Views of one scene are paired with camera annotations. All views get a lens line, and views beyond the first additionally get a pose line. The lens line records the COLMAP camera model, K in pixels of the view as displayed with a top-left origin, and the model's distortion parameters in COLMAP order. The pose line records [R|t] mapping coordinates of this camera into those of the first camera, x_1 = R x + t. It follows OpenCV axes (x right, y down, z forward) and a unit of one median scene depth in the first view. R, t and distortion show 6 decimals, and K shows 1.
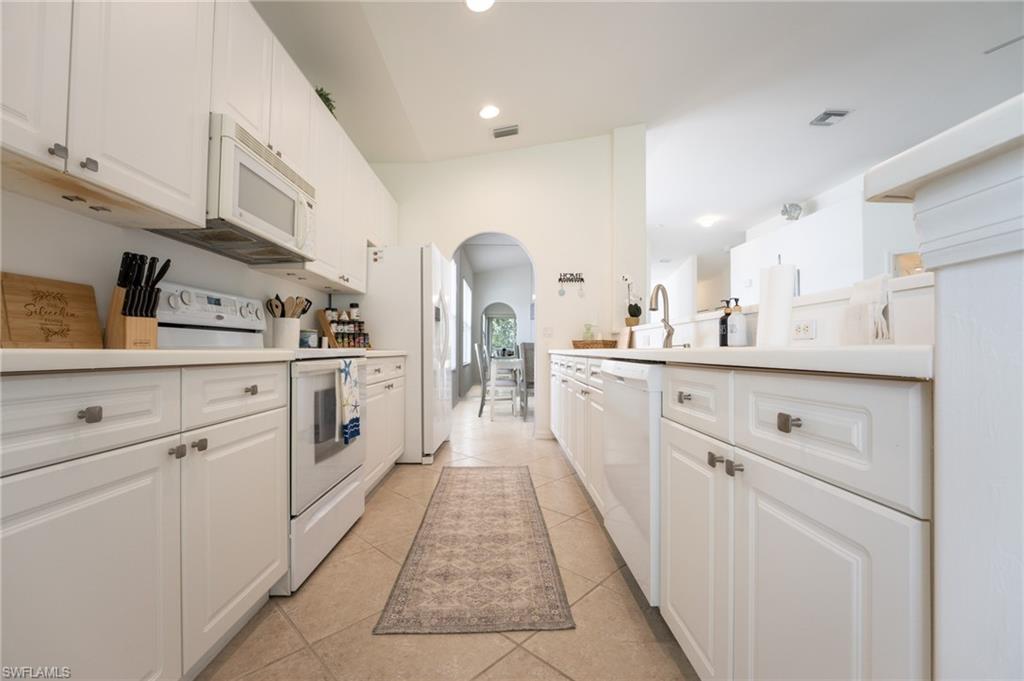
lens RADIAL K [[423.9, 0, 532.2], [0, 423.9, 345.9], [0, 0, 1]] dist [-0.024718, 0.000157]
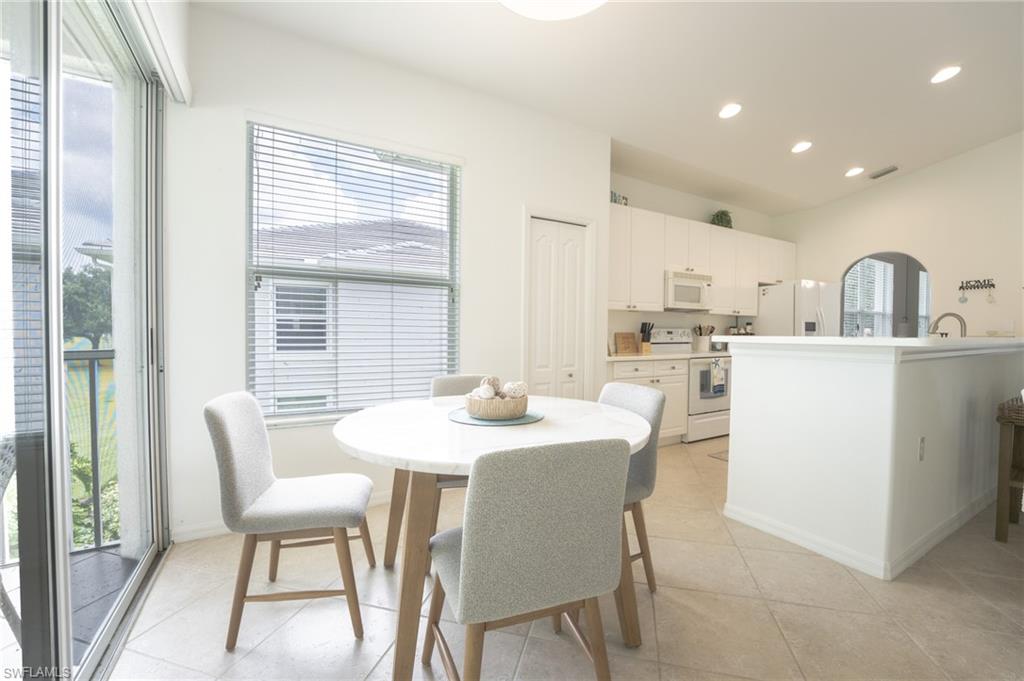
lens RADIAL K [[396.8, 0, 512.0], [0, 396.8, 340.5], [0, 0, 1]] dist [-0.000318, -0.000091]
pose [[0.457527, 0.011515, -0.889121, 1.005876], [0.004327, 0.999875, 0.015176, -0.106018], [0.889185, -0.010791, 0.457421, -1.018543]]
